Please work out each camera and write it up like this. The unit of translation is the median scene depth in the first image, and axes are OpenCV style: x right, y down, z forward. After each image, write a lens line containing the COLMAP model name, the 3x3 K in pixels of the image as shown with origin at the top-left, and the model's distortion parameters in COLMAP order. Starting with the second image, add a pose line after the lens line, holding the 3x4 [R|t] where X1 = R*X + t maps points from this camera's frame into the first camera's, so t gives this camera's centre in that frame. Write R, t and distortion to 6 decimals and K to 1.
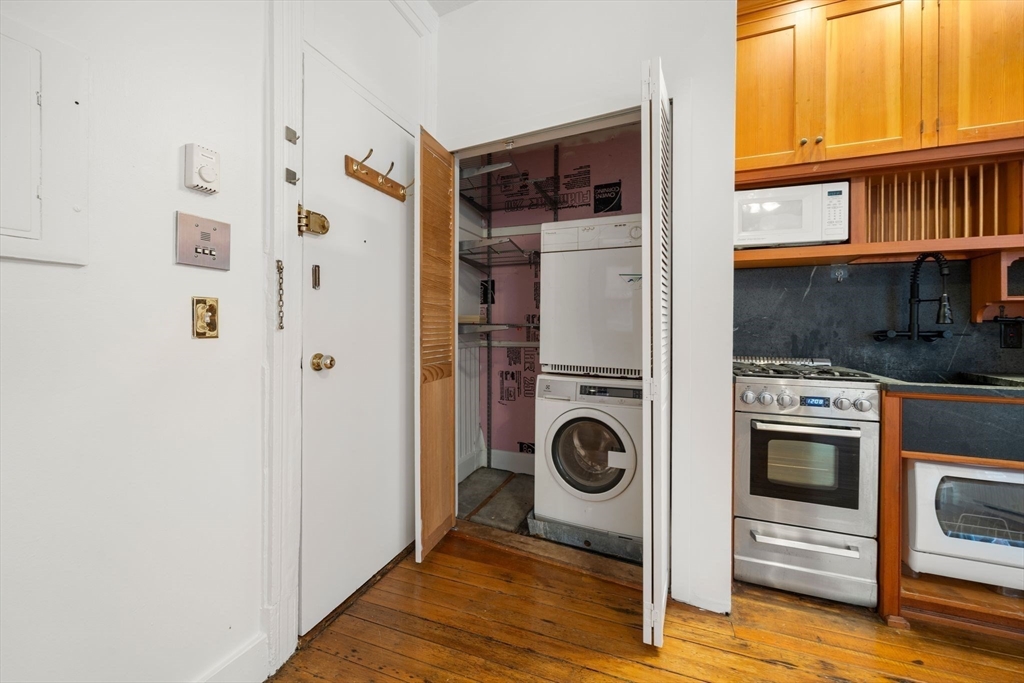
lens RADIAL K [[405.0, 0, 507.6], [0, 405.0, 325.7], [0, 0, 1]] dist [-0.001955, -0.000189]
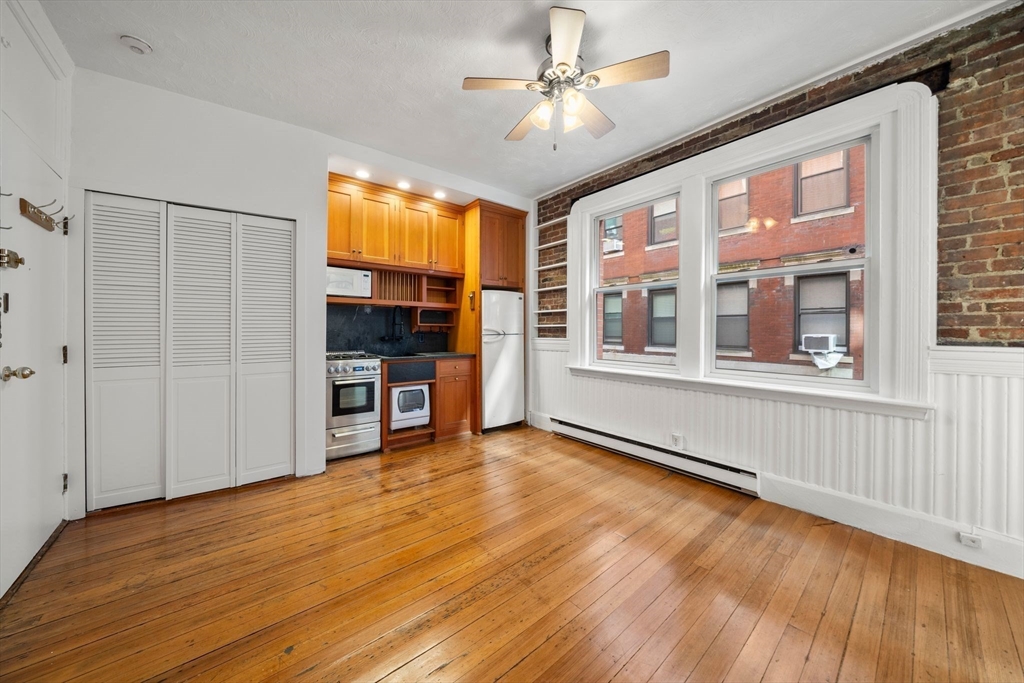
lens RADIAL K [[356.8, 0, 504.1], [0, 356.8, 333.9], [0, 0, 1]] dist [-0.000534, -0.000258]
pose [[0.498508, -0.010634, 0.866820, -0.542540], [-0.004466, 0.999880, 0.014835, -0.041822], [-0.866874, -0.011266, 0.498401, -0.672337]]
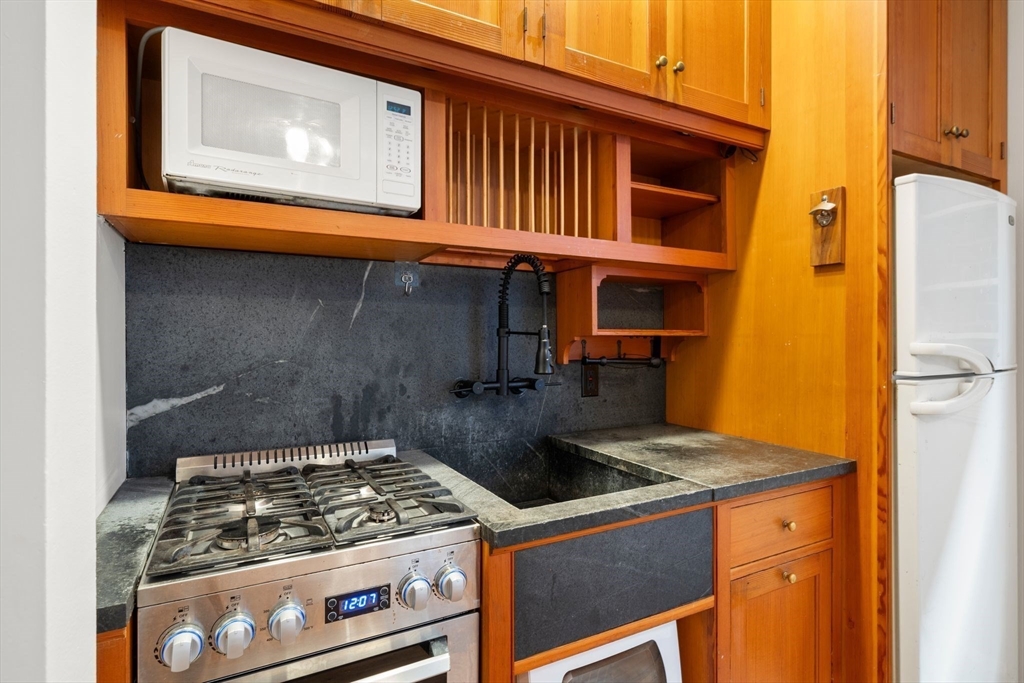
lens RADIAL K [[508.7, 0, 499.4], [0, 508.7, 338.4], [0, 0, 1]] dist [0.000234, -0.000197]
pose [[0.649490, -0.007935, 0.760329, 0.449905], [0.003252, 0.999965, 0.007658, -0.063179], [-0.760364, -0.002501, 0.649493, 0.546723]]
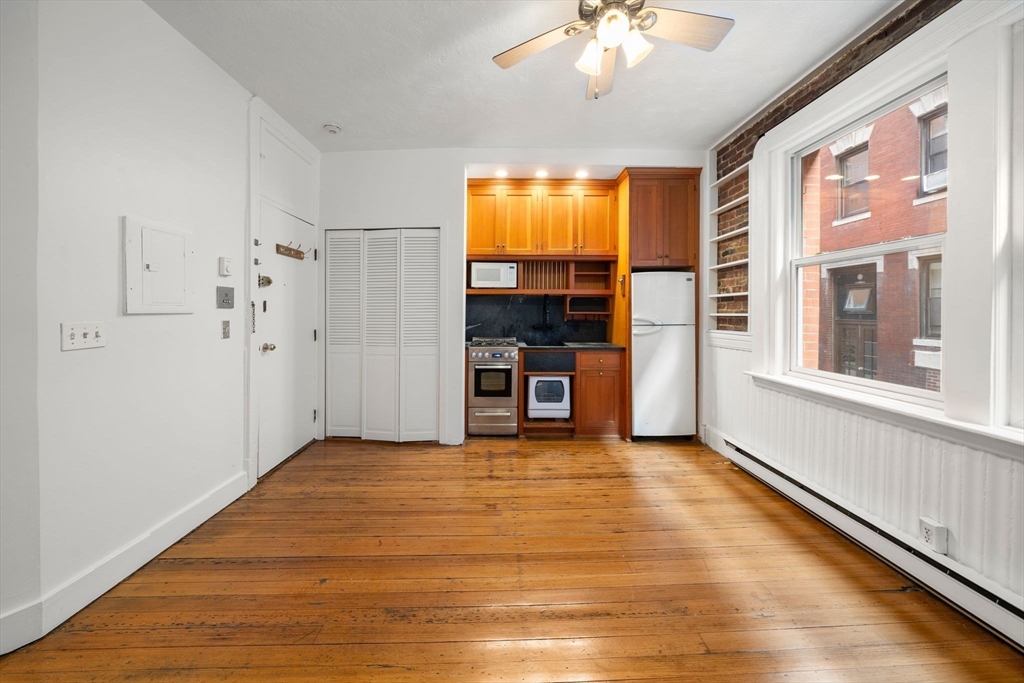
lens RADIAL K [[363.0, 0, 502.5], [0, 363.0, 313.6], [0, 0, 1]] dist [-0.001076, -0.000300]
pose [[0.925739, -0.002927, 0.378152, -0.040135], [-0.001748, 0.999926, 0.012020, -0.087795], [-0.378159, -0.011788, 0.925665, -0.981787]]
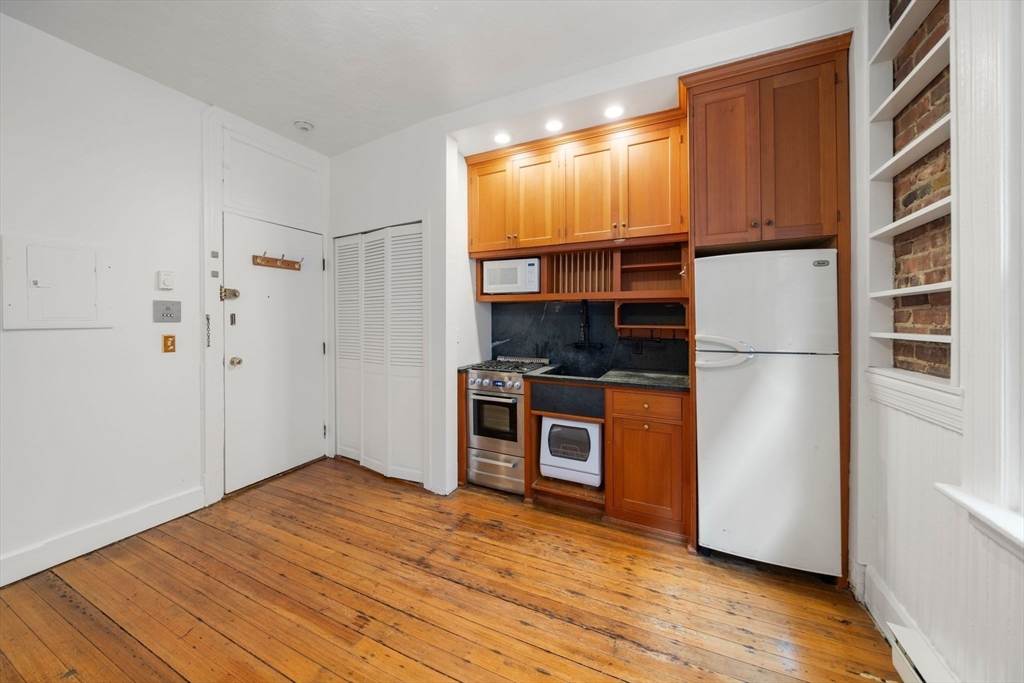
lens RADIAL K [[359.4, 0, 505.3], [0, 359.4, 320.1], [0, 0, 1]] dist [-0.003055, -0.000351]
pose [[0.997201, -0.001607, -0.074754, 0.852729], [0.002165, 0.999970, 0.007384, -0.105331], [0.074740, -0.007525, 0.997175, -0.578196]]
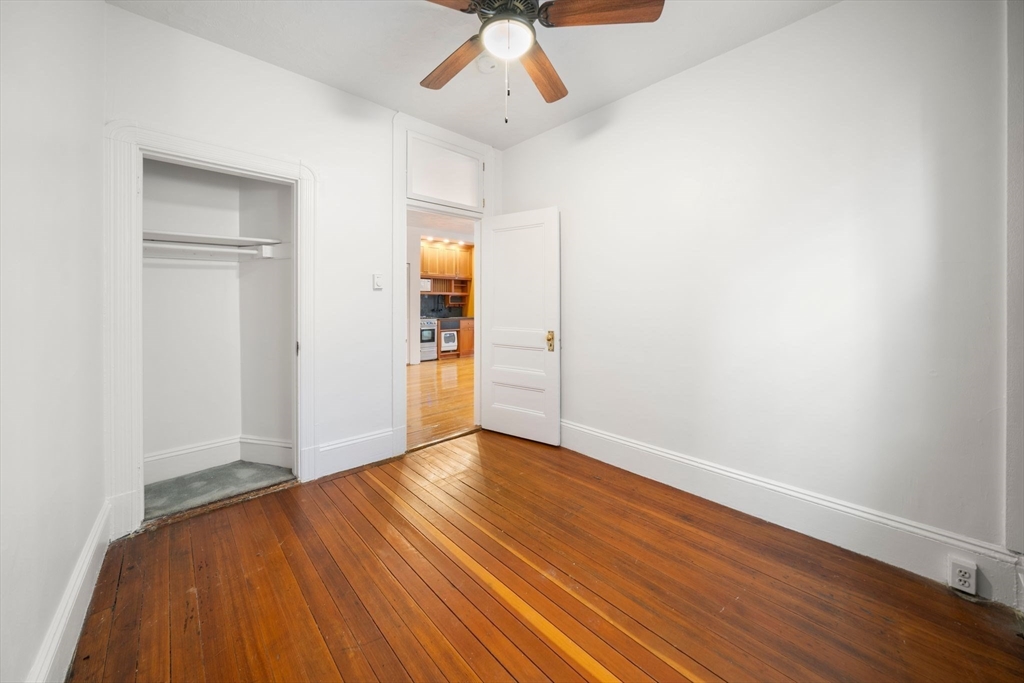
lens RADIAL K [[363.0, 0, 502.5], [0, 363.0, 313.6], [0, 0, 1]] dist [-0.001076, -0.000300]
pose [[0.456137, -0.028542, 0.889452, -2.841459], [-0.003306, 0.999424, 0.033767, -0.095039], [-0.889904, -0.018343, 0.455780, -1.896975]]
